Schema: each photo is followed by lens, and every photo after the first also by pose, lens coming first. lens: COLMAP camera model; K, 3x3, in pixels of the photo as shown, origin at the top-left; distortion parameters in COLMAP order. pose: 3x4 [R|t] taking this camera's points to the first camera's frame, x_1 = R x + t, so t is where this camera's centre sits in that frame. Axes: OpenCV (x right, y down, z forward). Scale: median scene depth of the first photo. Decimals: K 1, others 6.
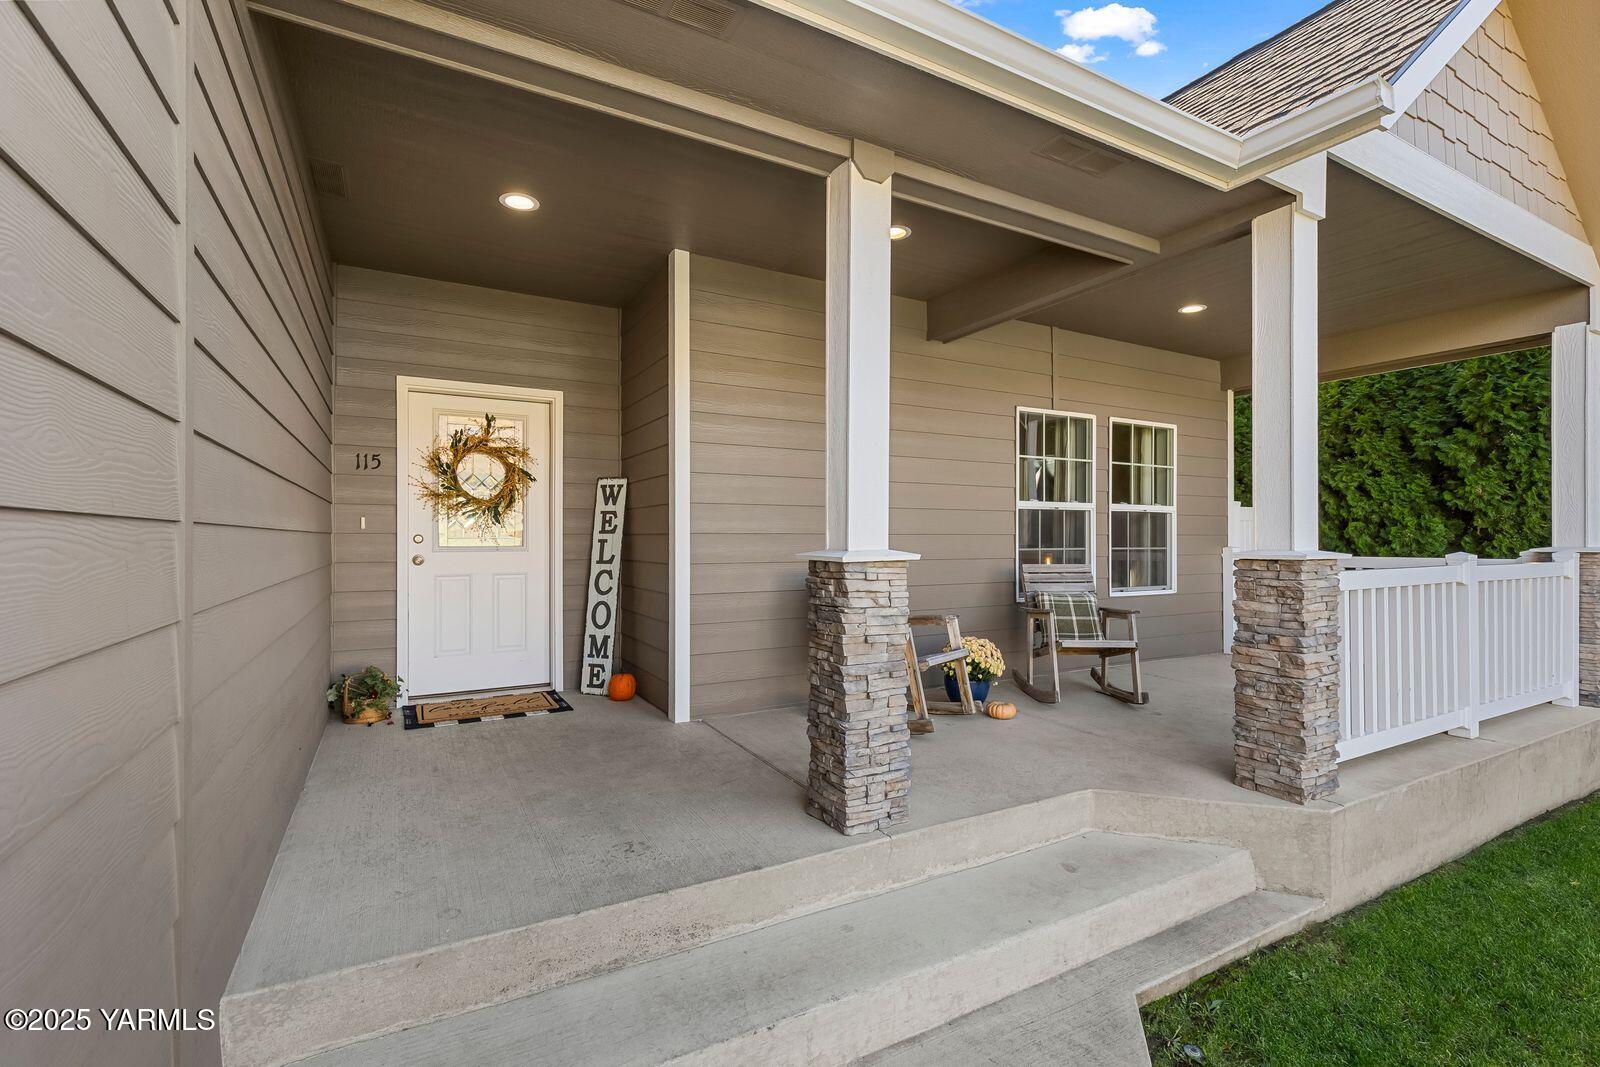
lens RADIAL K [[721.9, 0, 804.0], [0, 721.9, 537.7], [0, 0, 1]] dist [0.010199, 0.000005]
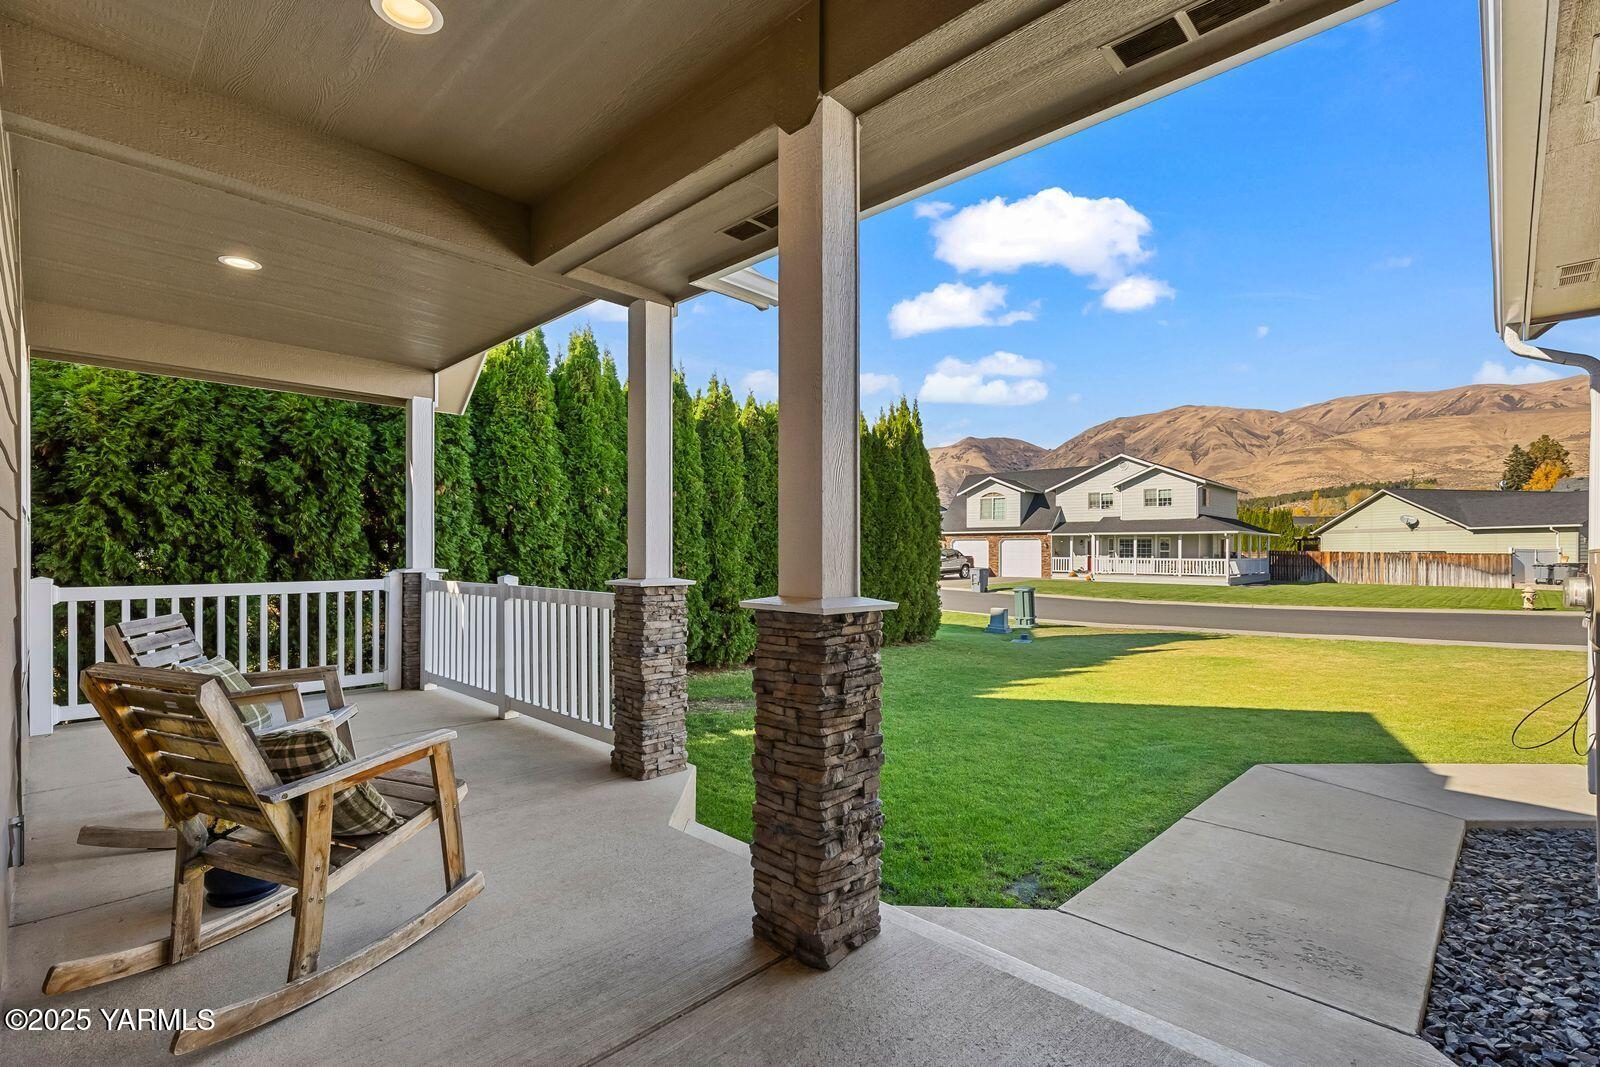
lens RADIAL K [[727.8, 0, 799.8], [0, 727.8, 534.0], [0, 0, 1]] dist [0.010248, 0.000333]
pose [[-0.282879, 0.021931, 0.958905, -0.328854], [-0.003463, 0.999709, -0.023886, -0.015762], [-0.959149, -0.010078, -0.282721, 0.589470]]
